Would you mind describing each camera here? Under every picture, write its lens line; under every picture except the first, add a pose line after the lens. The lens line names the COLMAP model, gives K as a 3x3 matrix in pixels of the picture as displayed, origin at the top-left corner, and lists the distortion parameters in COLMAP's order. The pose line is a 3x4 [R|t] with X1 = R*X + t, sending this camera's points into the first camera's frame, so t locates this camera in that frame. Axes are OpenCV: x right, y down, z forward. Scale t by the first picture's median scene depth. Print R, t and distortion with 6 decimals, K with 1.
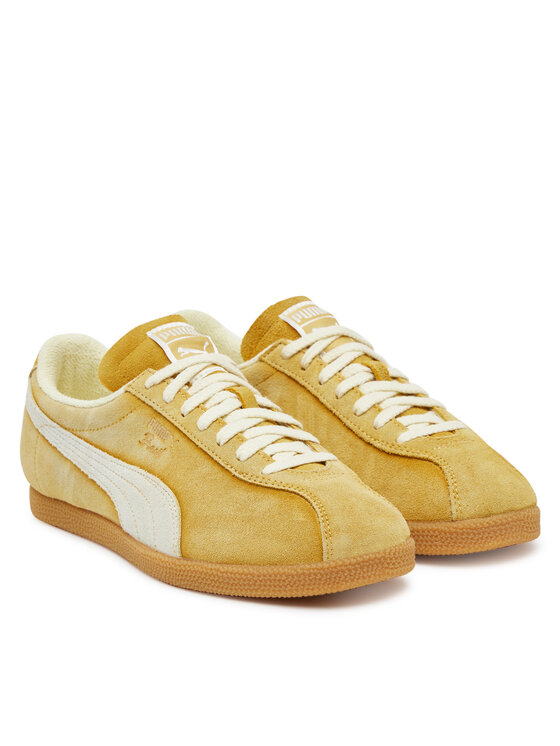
lens RADIAL K [[2192.2, 0, 279.1], [0, 2192.2, 372.8], [0, 0, 1]] dist [-0.045141, 0.000000]
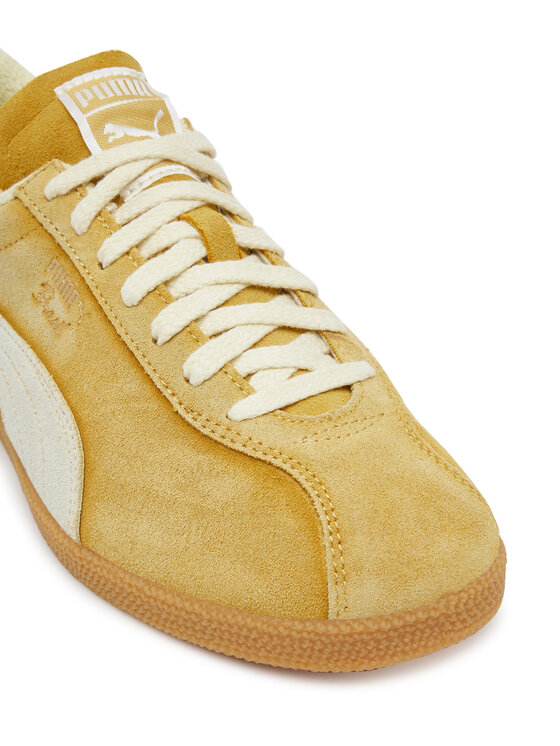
lens RADIAL K [[1583.8, 0, 283.3], [0, 1583.8, 373.8], [0, 0, 1]] dist [-0.156590, 0.000000]
pose [[0.996163, 0.050742, -0.071303, 0.031901], [-0.023943, 0.941685, 0.335643, -0.090914], [0.084177, -0.332648, 0.939287, 0.637129]]
